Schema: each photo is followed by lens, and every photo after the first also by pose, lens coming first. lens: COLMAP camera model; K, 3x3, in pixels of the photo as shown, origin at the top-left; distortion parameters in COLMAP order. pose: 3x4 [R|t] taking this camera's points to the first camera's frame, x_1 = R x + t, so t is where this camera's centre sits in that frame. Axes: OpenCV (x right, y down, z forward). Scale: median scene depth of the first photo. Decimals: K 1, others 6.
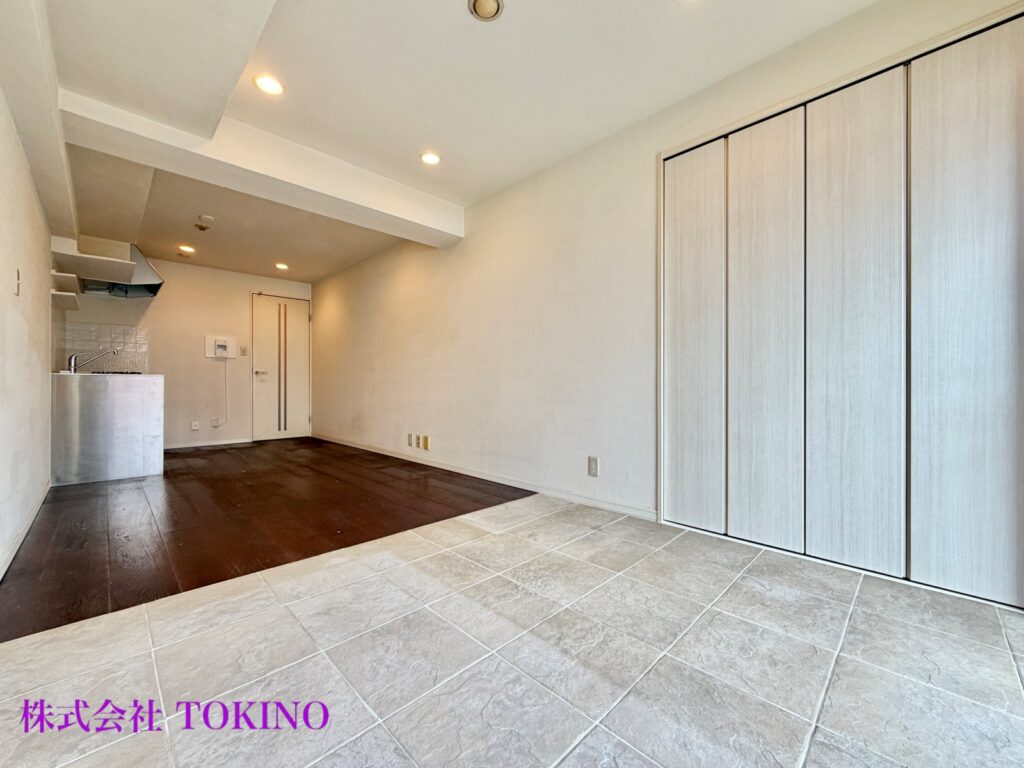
lens RADIAL K [[410.1, 0, 508.6], [0, 410.1, 385.2], [0, 0, 1]] dist [0.000903, -0.000031]
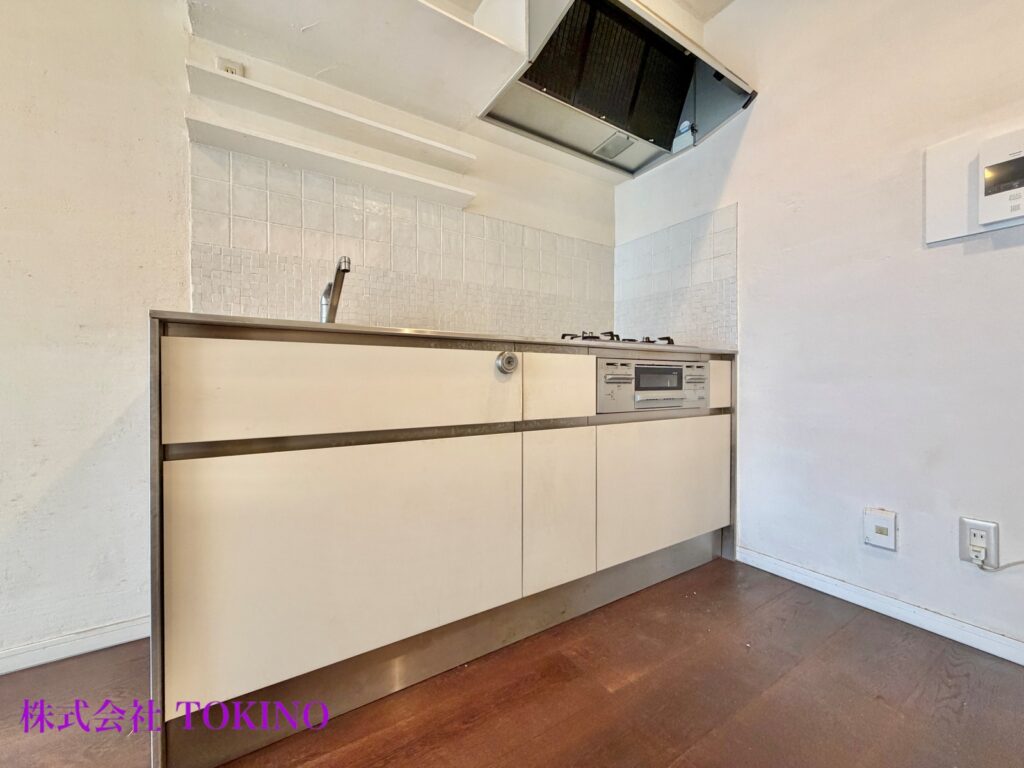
lens RADIAL K [[410.1, 0, 512.3], [0, 410.1, 385.1], [0, 0, 1]] dist [0.000903, -0.000031]
pose [[-0.204879, 0.006347, -0.978767, -1.382668], [0.004076, 0.999976, 0.005631, 0.021097], [0.978779, -0.002836, -0.204900, 2.421365]]
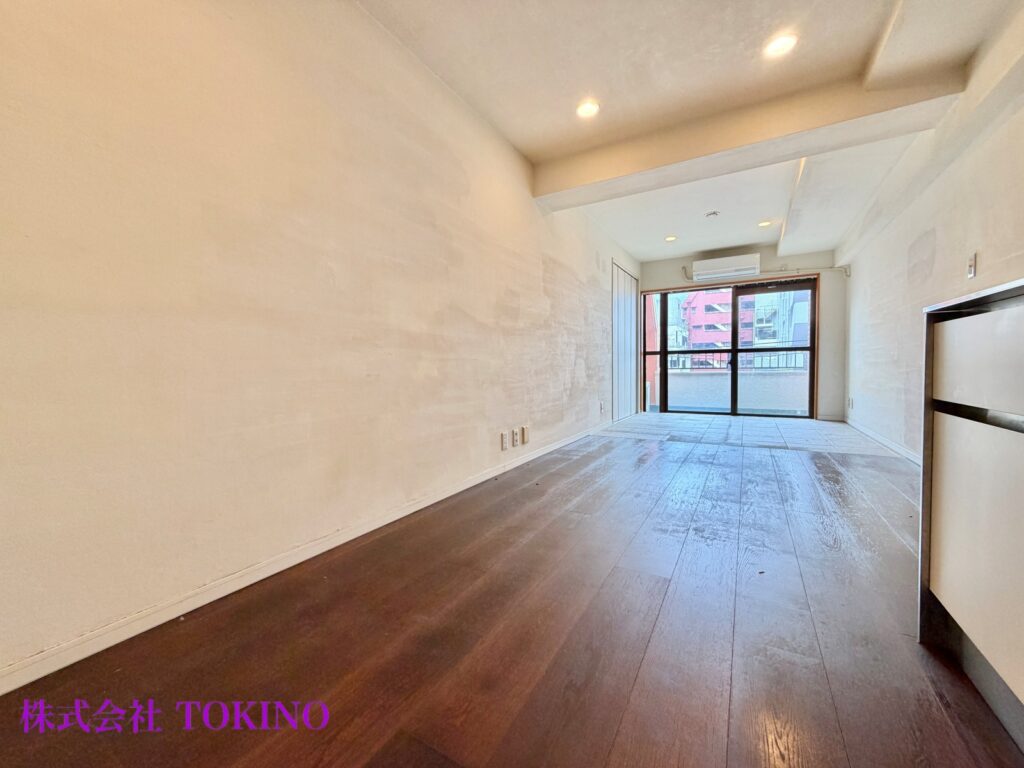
lens RADIAL K [[410.1, 0, 508.7], [0, 410.1, 383.2], [0, 0, 1]] dist [0.000903, -0.000031]
pose [[-0.263179, -0.034192, 0.964141, -2.078650], [0.013654, 0.999140, 0.039160, 0.025858], [-0.964650, 0.023471, -0.262486, 2.726818]]
